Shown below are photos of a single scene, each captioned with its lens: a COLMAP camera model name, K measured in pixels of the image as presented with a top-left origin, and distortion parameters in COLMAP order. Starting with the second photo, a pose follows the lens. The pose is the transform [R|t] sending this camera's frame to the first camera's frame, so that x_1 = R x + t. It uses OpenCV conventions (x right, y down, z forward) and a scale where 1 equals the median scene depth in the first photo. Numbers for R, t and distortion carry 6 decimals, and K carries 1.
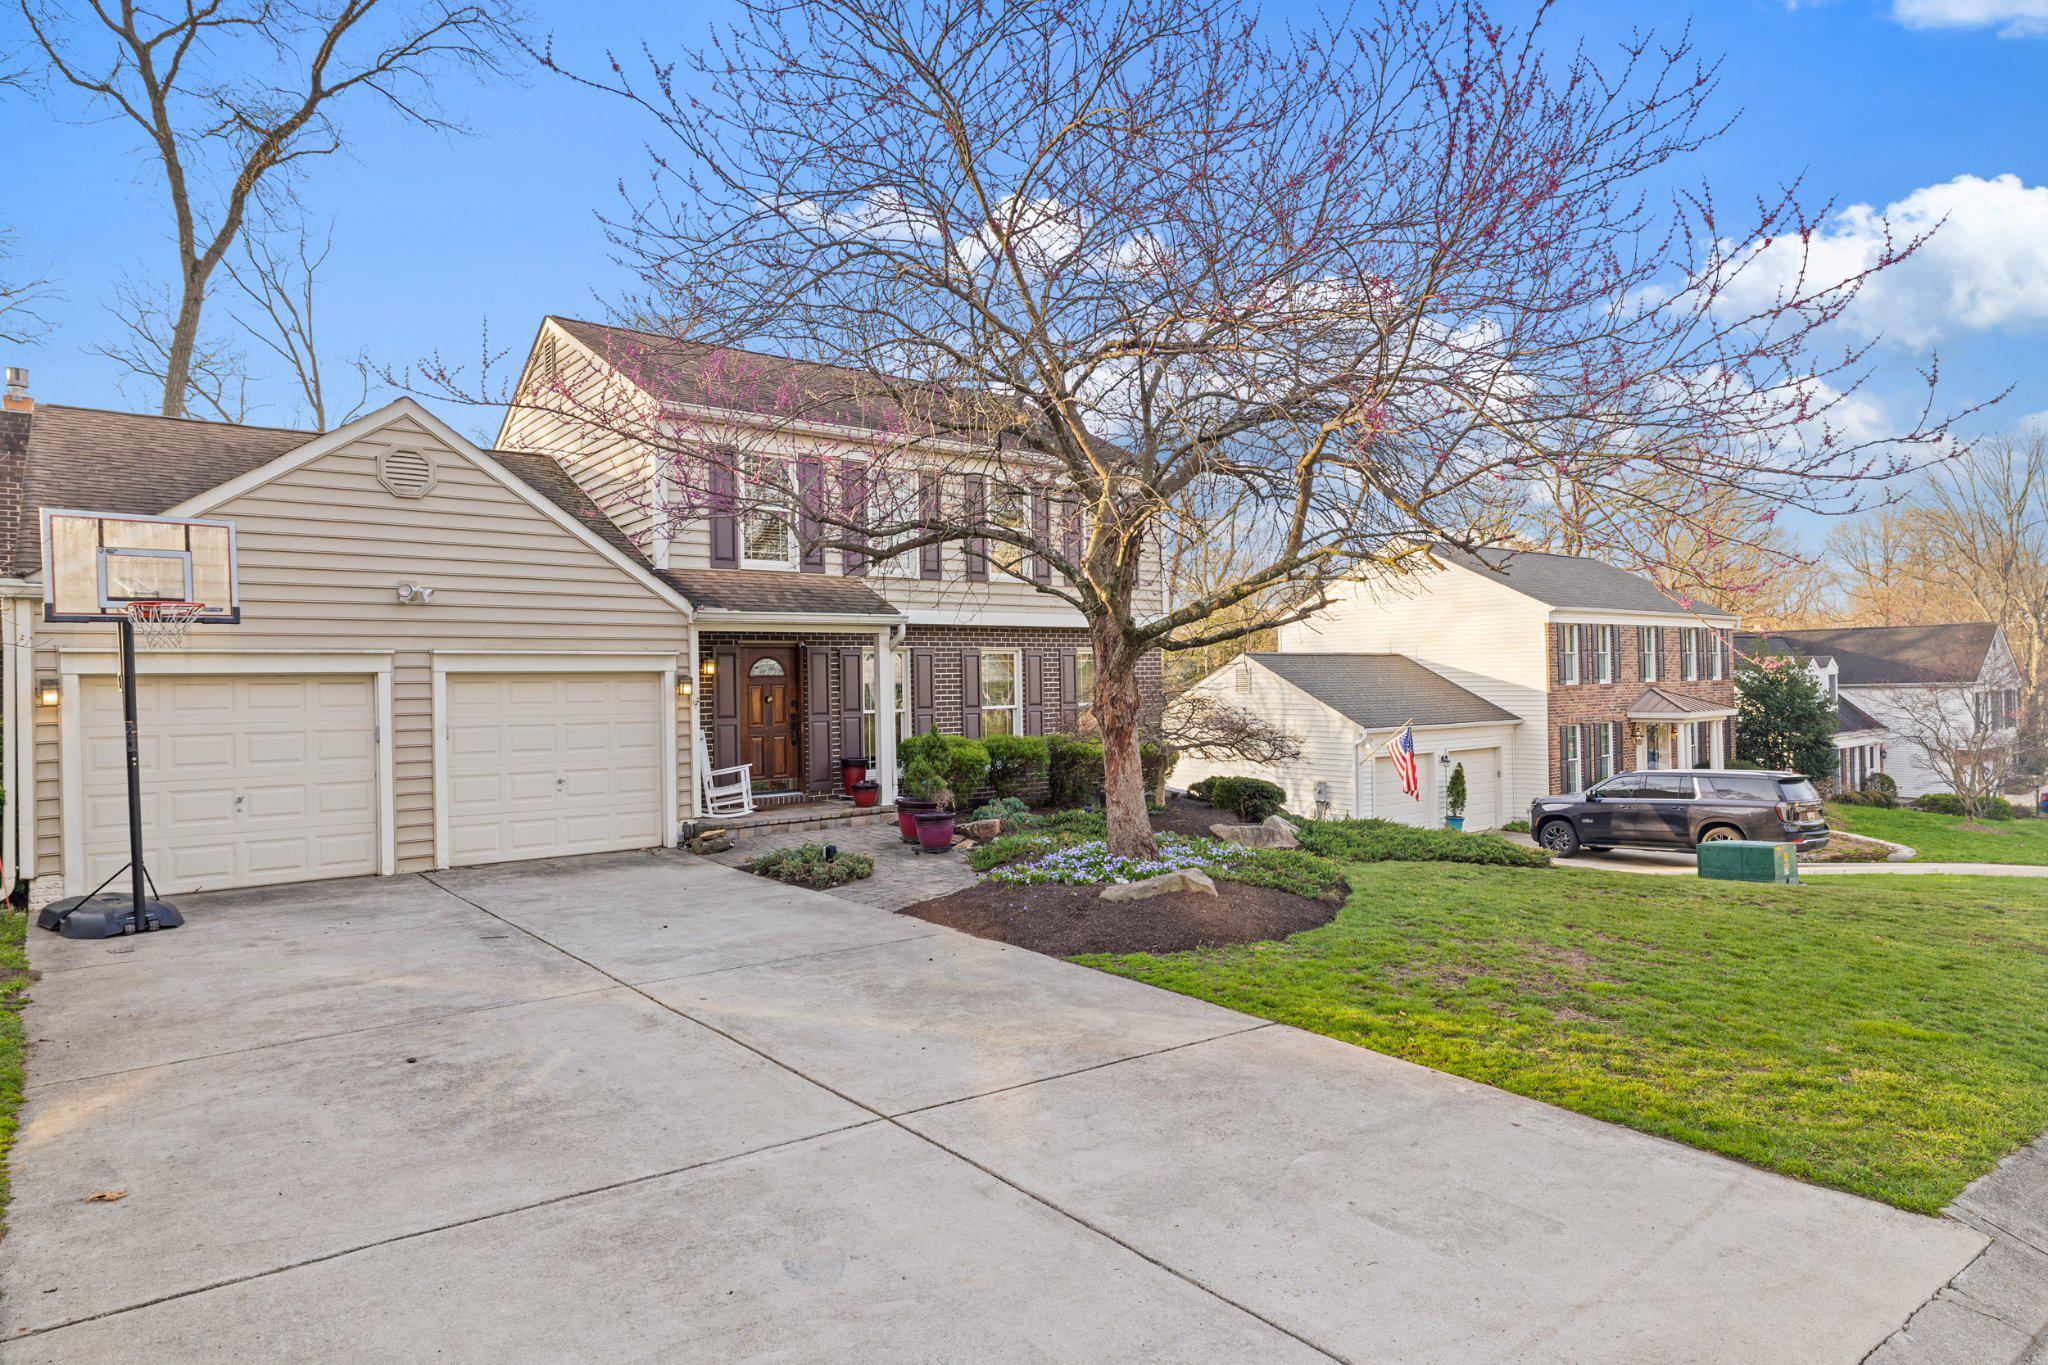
lens RADIAL K [[1157.4, 0, 1006.3], [0, 1157.4, 680.4], [0, 0, 1]] dist [0.003053, 0.002489]
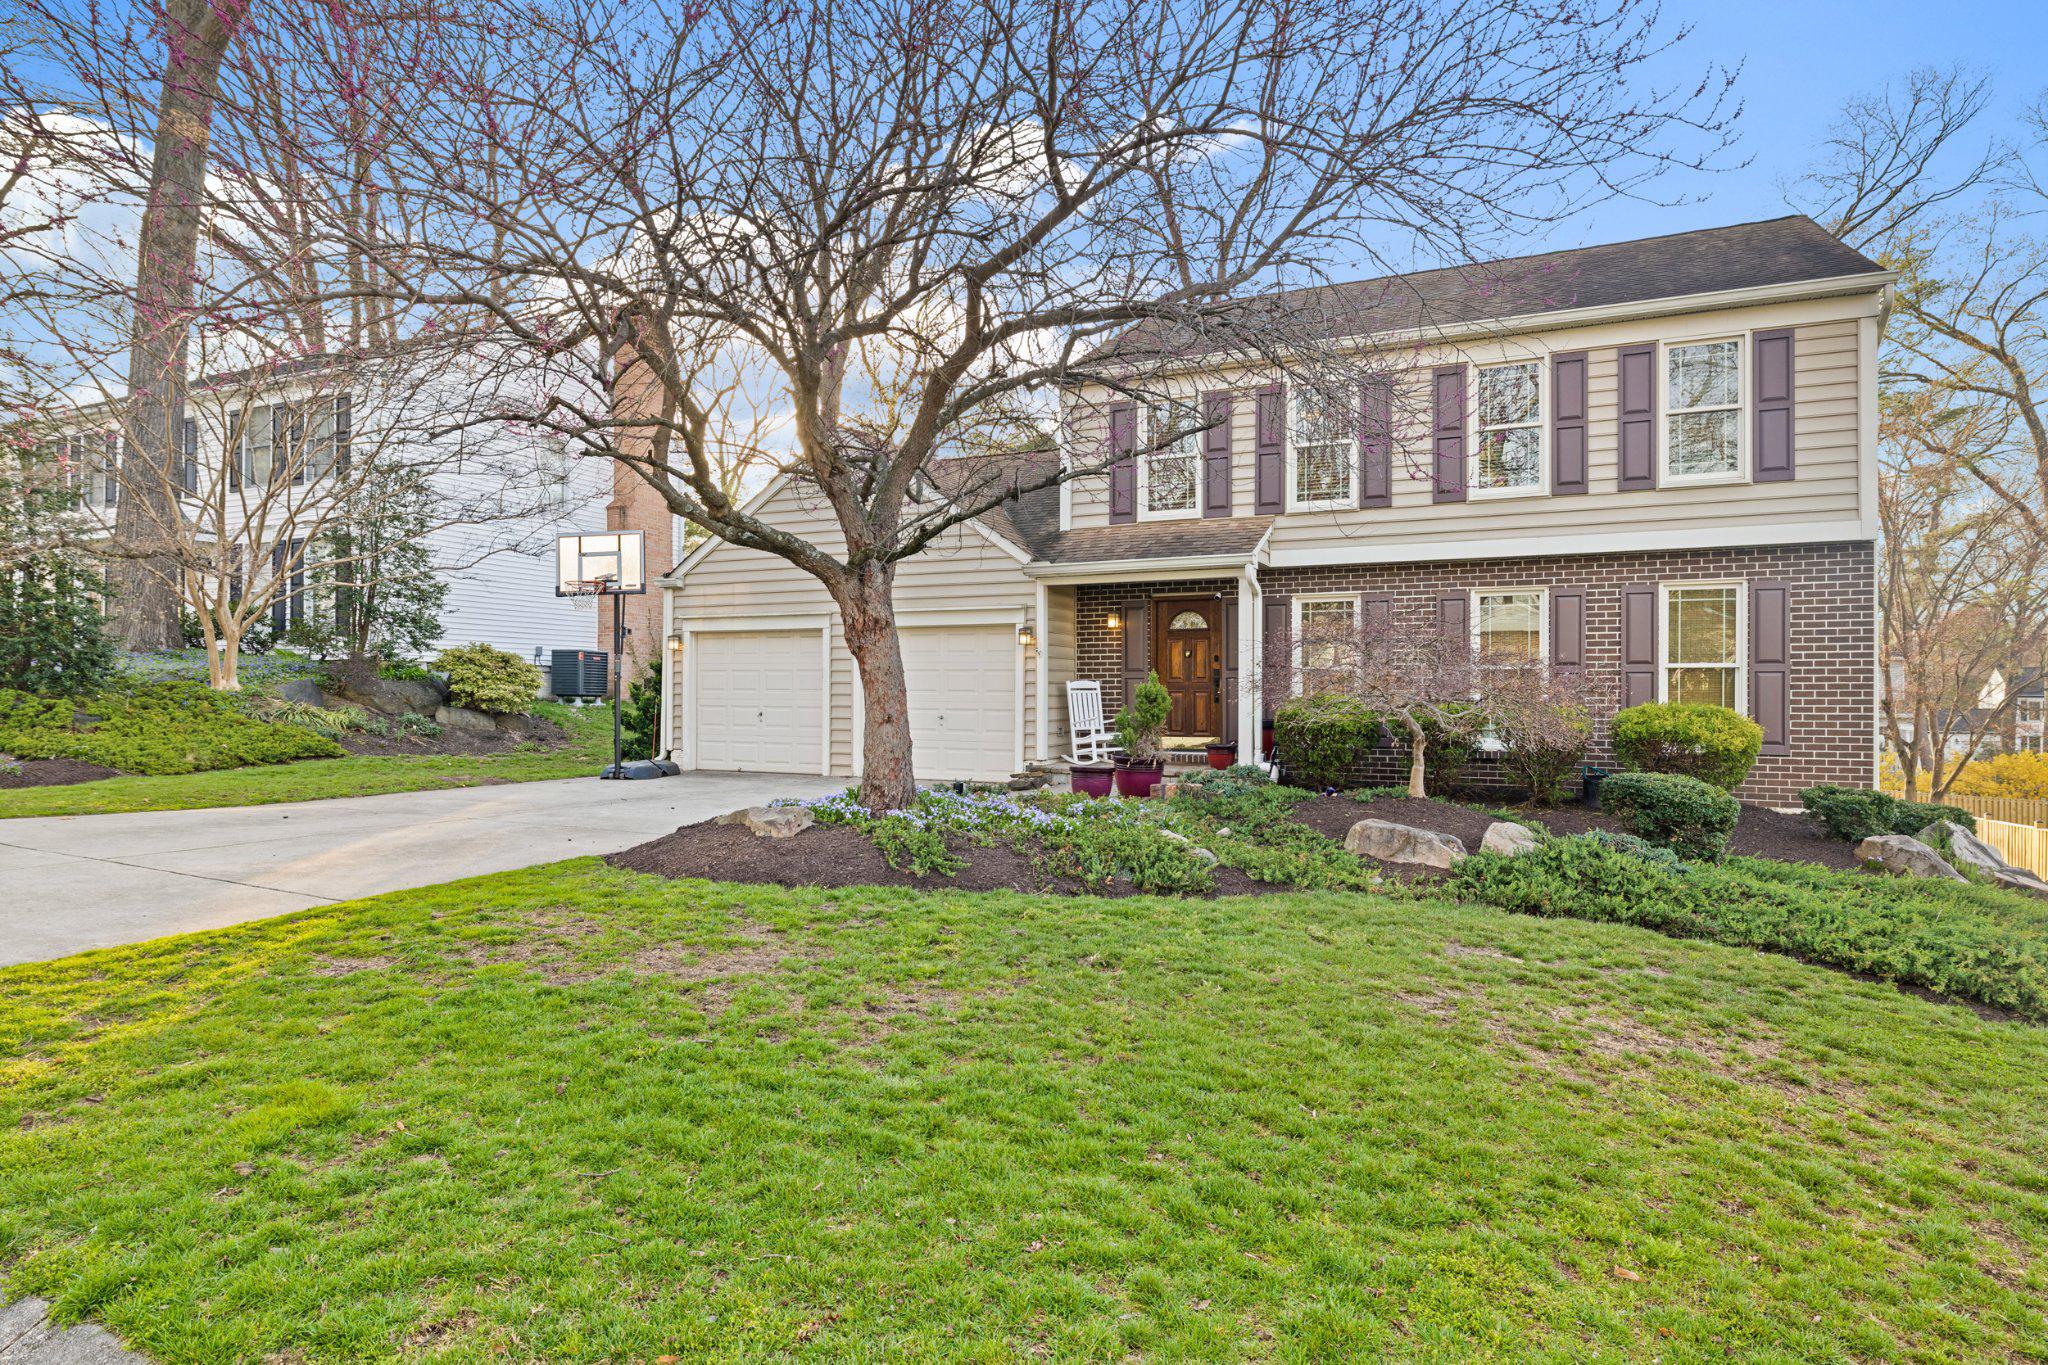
lens RADIAL K [[1163.8, 0, 1024.0], [0, 1163.8, 682.5], [0, 0, 1]] dist [0.002580, -0.000053]
pose [[0.455065, 0.009320, -0.890409, 0.782254], [-0.007217, 0.999951, 0.006778, 0.045698], [0.890429, 0.003342, 0.455110, 0.572918]]
